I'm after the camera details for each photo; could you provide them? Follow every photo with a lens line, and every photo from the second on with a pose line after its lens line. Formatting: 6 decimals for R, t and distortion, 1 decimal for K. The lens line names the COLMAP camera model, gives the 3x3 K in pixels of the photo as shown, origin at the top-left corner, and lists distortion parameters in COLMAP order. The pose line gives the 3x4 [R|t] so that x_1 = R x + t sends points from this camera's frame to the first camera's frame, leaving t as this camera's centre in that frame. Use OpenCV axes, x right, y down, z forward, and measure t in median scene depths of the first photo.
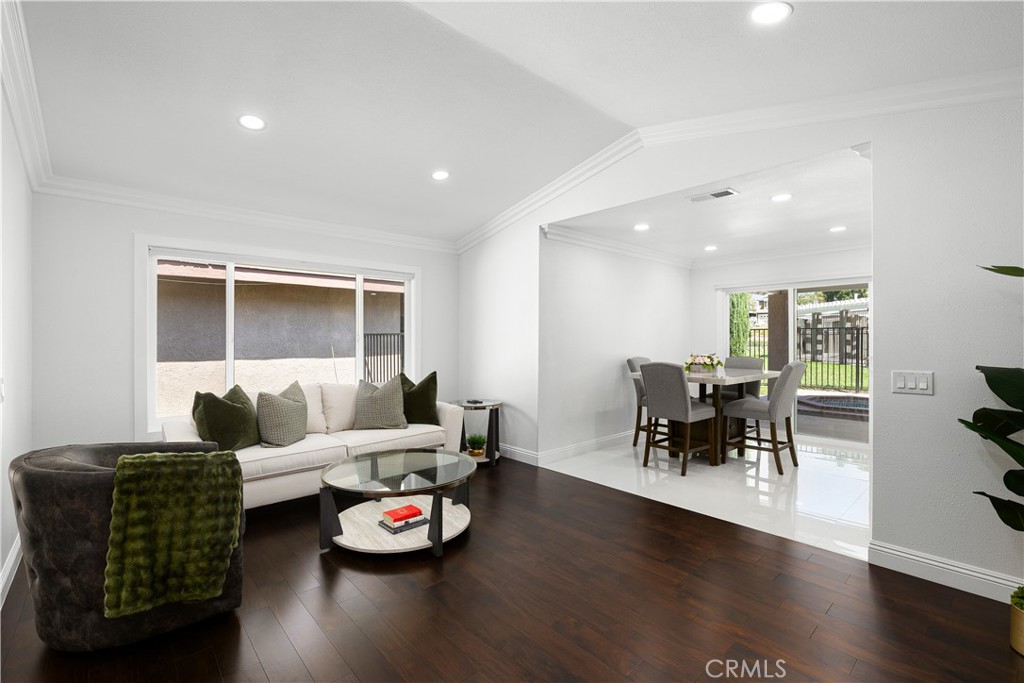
lens RADIAL K [[454.7, 0, 512.0], [0, 454.7, 341.5], [0, 0, 1]] dist [-0.004177, -0.000540]
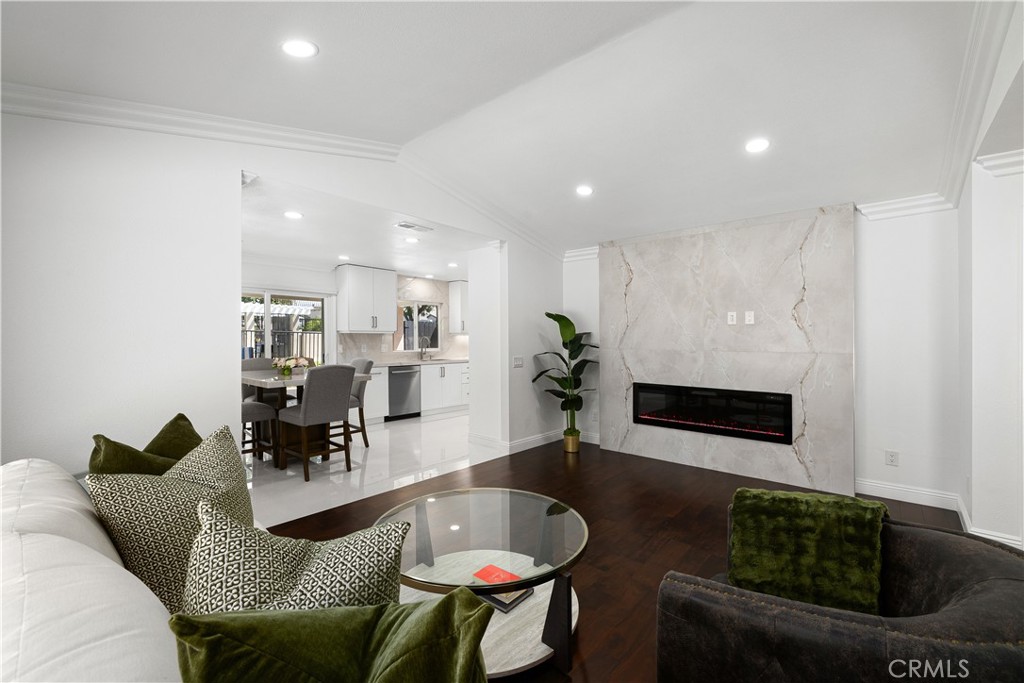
lens RADIAL K [[433.2, 0, 512.0], [0, 433.2, 341.5], [0, 0, 1]] dist [0.000871, -0.000115]
pose [[-0.137851, -0.007157, 0.990427, -0.627922], [0.002666, 0.999968, 0.007598, -0.012271], [-0.990449, 0.003688, -0.137828, 0.719699]]
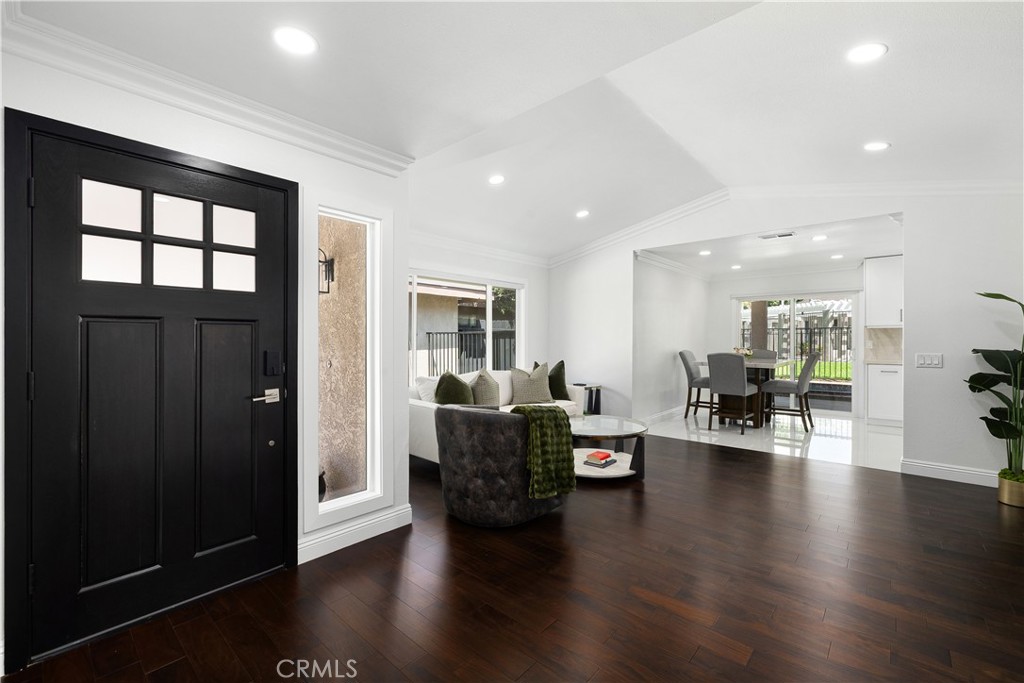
lens RADIAL K [[433.2, 0, 512.0], [0, 433.2, 341.5], [0, 0, 1]] dist [0.000871, -0.000115]
pose [[0.993796, -0.001207, 0.111208, -0.441297], [0.001079, 0.999999, 0.001211, 0.009221], [-0.111209, -0.001084, 0.993796, -0.220939]]
